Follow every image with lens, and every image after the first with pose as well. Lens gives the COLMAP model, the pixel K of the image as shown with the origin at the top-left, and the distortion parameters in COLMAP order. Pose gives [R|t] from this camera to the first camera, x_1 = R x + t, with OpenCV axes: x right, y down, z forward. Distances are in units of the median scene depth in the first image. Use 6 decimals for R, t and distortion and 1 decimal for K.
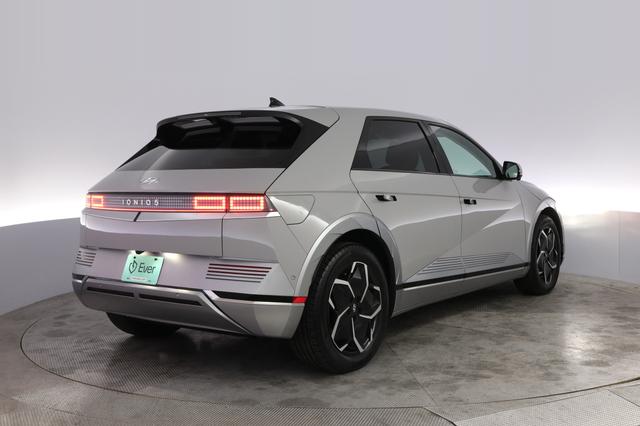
lens RADIAL K [[549.9, 0, 317.2], [0, 549.9, 211.9], [0, 0, 1]] dist [-0.061579, 0.021559]
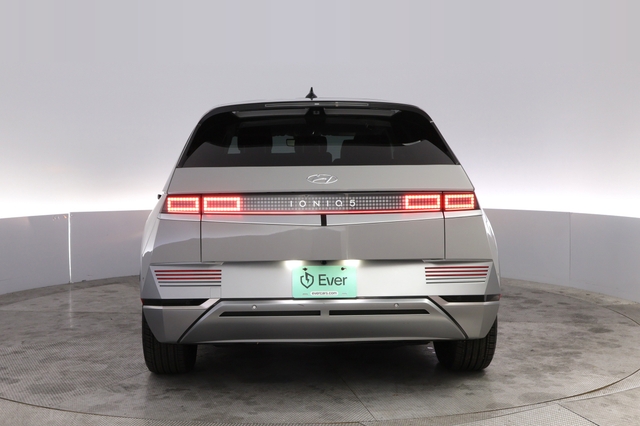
lens RADIAL K [[578.8, 0, 323.6], [0, 578.8, 207.9], [0, 0, 1]] dist [-0.037180, 0.004217]
pose [[0.911335, -0.032223, 0.410403, -0.685802], [0.034471, 0.999404, 0.001921, -0.012558], [-0.410220, 0.012396, 0.911902, 0.165094]]
